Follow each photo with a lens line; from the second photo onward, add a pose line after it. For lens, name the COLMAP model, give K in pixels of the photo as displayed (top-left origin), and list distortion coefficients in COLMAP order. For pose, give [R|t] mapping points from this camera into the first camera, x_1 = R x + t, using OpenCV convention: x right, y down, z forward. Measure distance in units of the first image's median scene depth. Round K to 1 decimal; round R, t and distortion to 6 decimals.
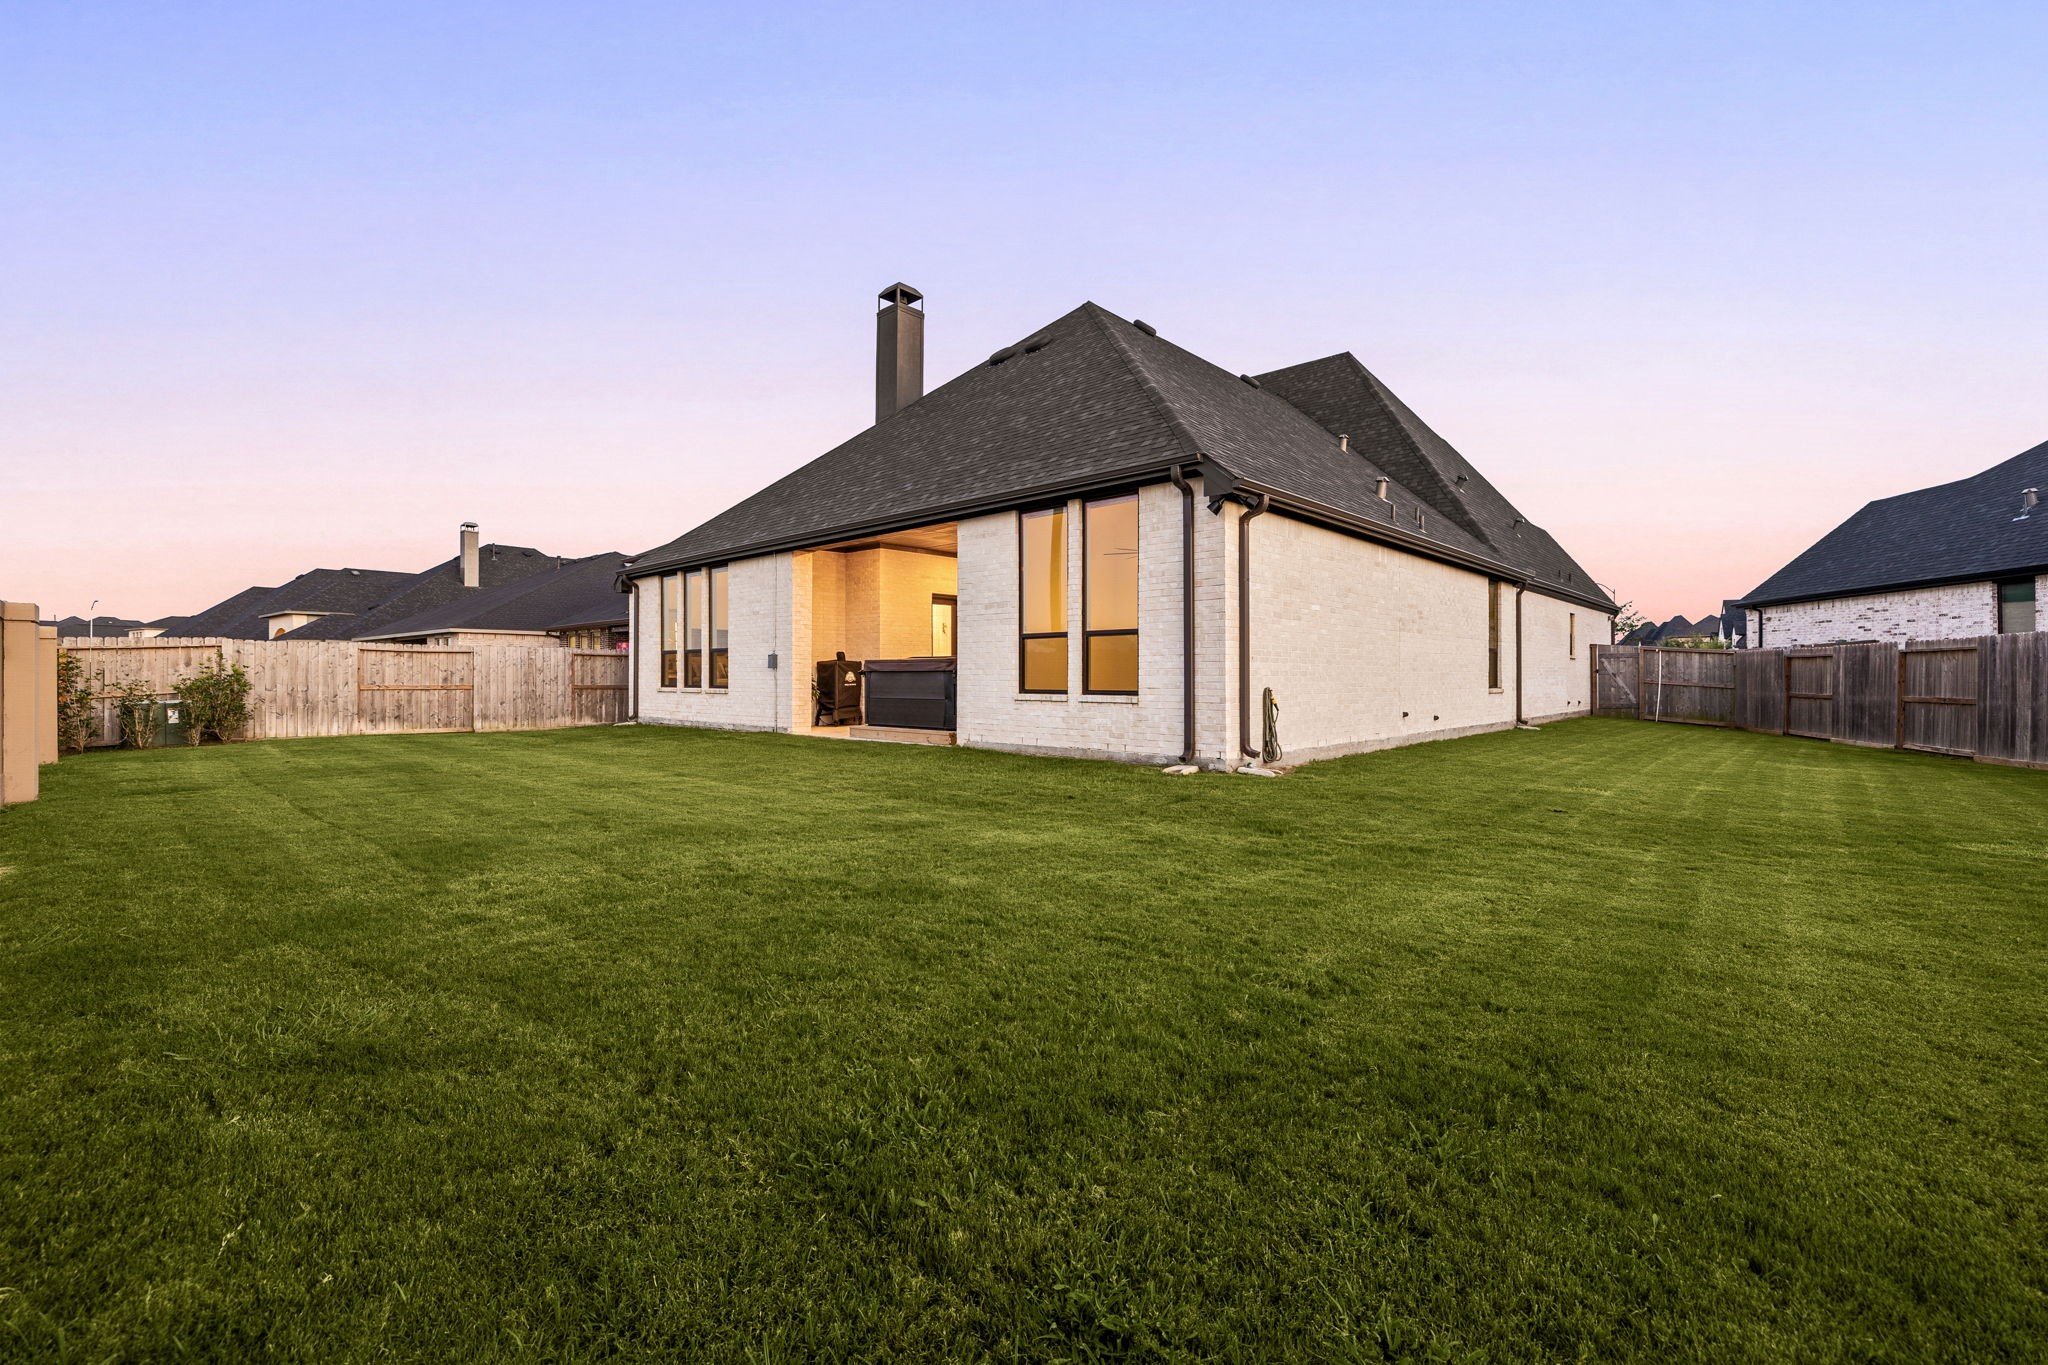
lens RADIAL K [[777.8, 0, 1030.6], [0, 777.8, 678.4], [0, 0, 1]] dist [-0.002193, -0.000147]
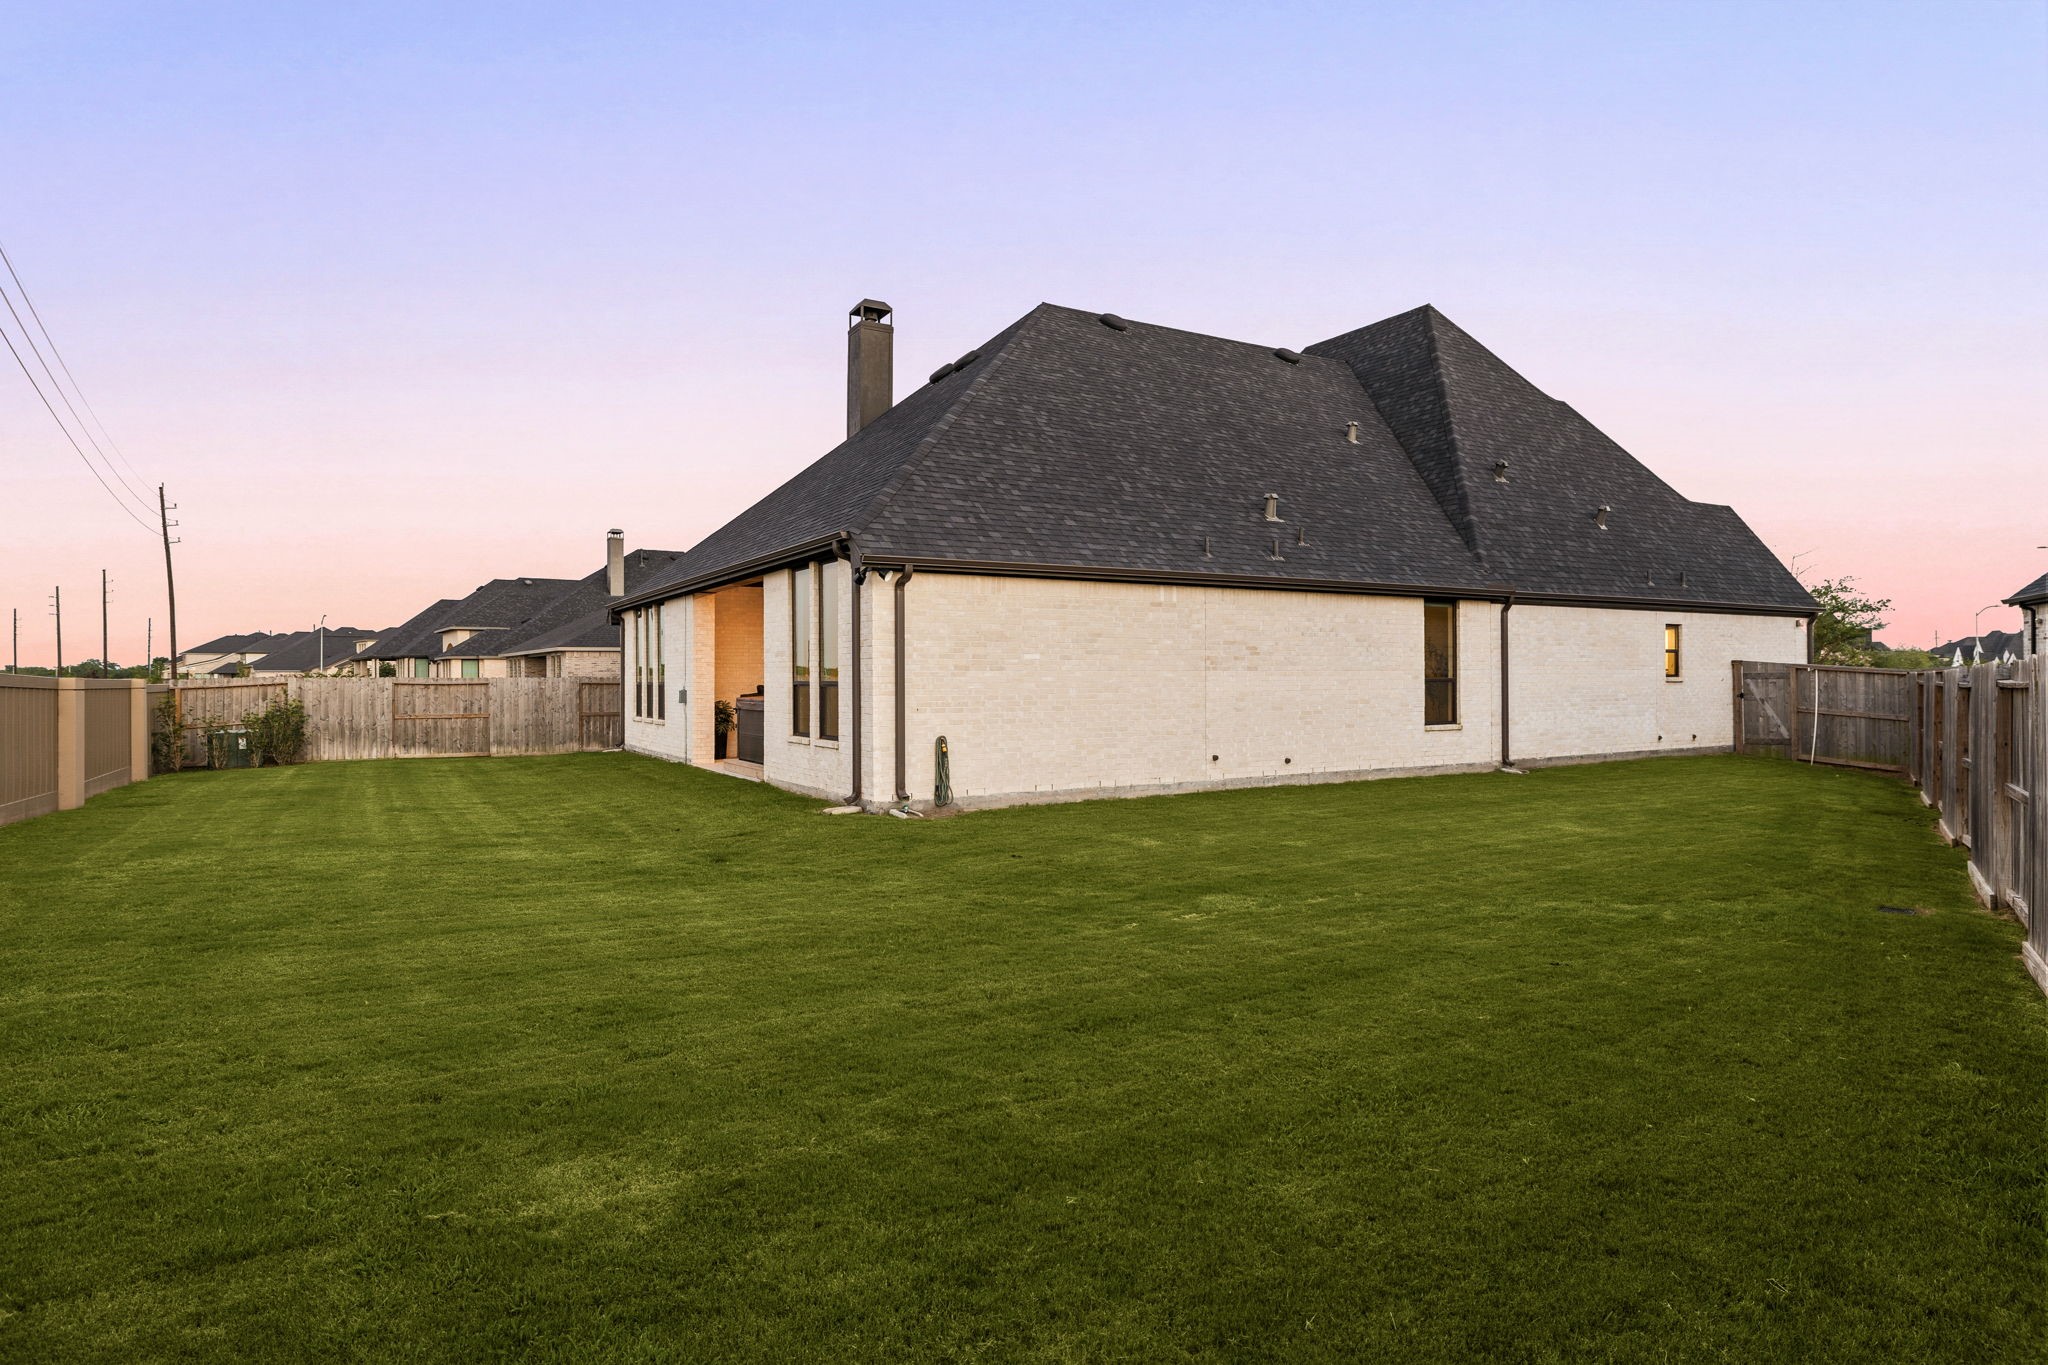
lens RADIAL K [[962.0, 0, 1024.0], [0, 962.0, 682.5], [0, 0, 1]] dist [-0.001688, -0.000266]
pose [[0.968388, -0.004995, -0.249400, 0.375397], [0.003946, 0.999981, -0.004709, -0.027985], [0.249419, 0.003576, 0.968389, -0.132502]]
